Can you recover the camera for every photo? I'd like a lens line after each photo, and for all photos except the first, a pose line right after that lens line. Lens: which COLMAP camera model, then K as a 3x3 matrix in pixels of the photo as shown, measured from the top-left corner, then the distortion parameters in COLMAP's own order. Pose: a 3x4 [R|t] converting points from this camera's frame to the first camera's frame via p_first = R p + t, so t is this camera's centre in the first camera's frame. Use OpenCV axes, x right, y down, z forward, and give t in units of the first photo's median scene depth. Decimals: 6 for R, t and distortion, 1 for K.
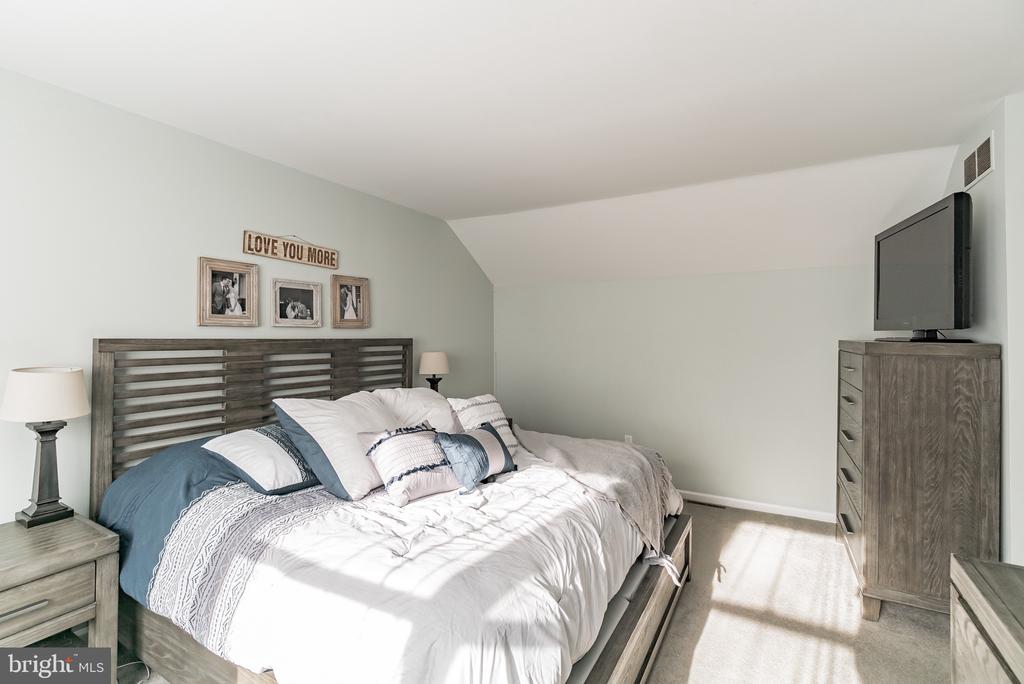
lens RADIAL K [[468.2, 0, 512.0], [0, 468.2, 342.0], [0, 0, 1]] dist [-0.047403, -0.000047]
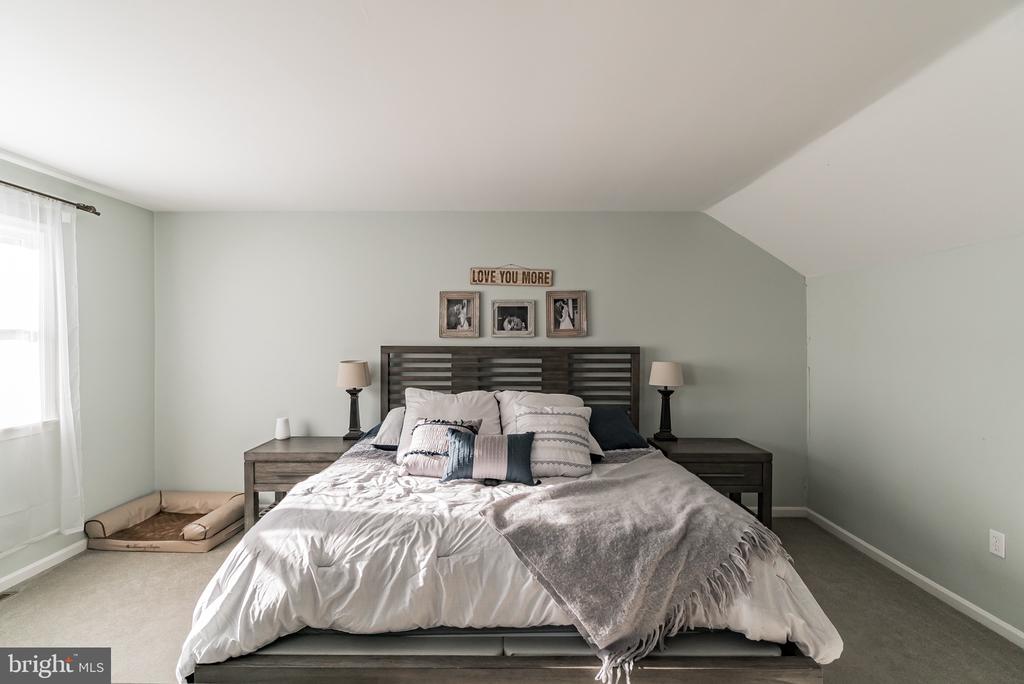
lens RADIAL K [[468.2, 0, 512.0], [0, 468.2, 342.0], [0, 0, 1]] dist [-0.047403, -0.000047]
pose [[0.491118, -0.000625, -0.871093, 0.649932], [-0.010819, 0.999918, -0.006817, -0.010359], [0.871026, 0.012773, 0.491071, 0.385115]]
